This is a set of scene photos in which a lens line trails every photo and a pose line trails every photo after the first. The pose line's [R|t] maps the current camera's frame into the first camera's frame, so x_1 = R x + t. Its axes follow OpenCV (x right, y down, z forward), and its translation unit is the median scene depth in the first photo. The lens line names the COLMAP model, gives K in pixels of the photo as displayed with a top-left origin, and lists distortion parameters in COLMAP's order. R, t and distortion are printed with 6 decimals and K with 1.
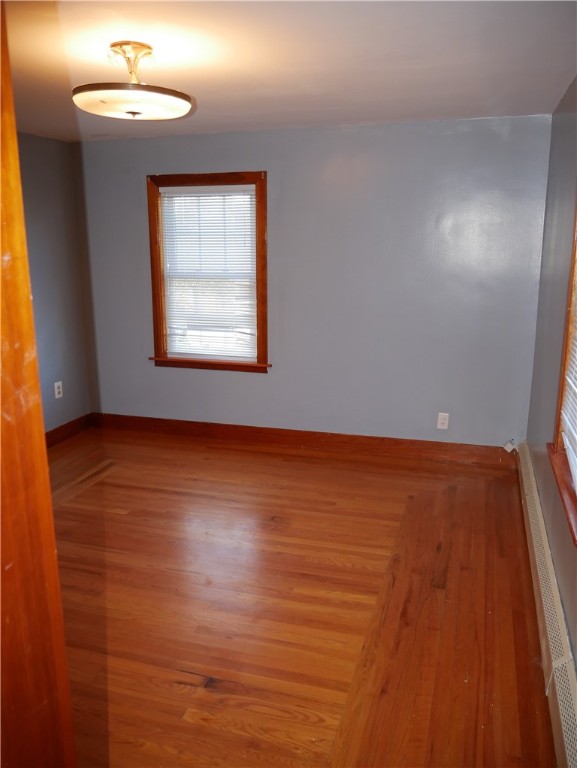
lens RADIAL K [[642.8, 0, 290.5], [0, 642.8, 382.2], [0, 0, 1]] dist [-0.038638, 0.014648]
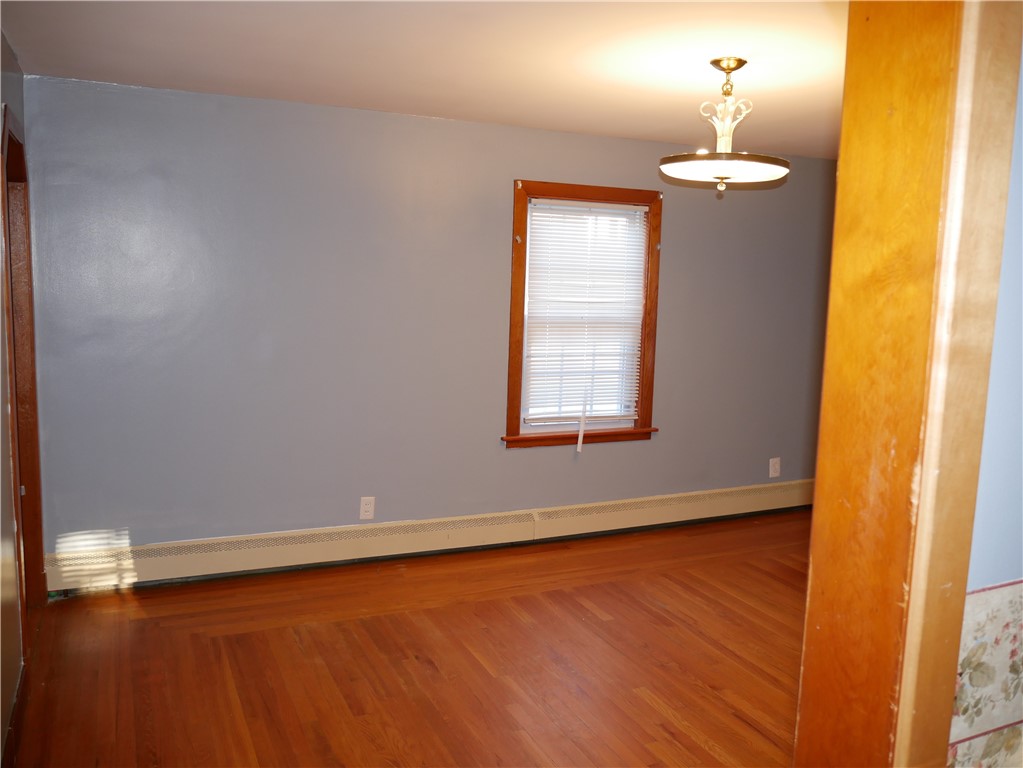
lens RADIAL K [[856.3, 0, 511.2], [0, 856.3, 385.5], [0, 0, 1]] dist [-0.038638, 0.014648]
pose [[0.758974, -0.064260, 0.647942, -0.805316], [0.121726, 0.991577, -0.044244, -0.051523], [-0.639642, 0.112452, 0.760403, 0.282493]]
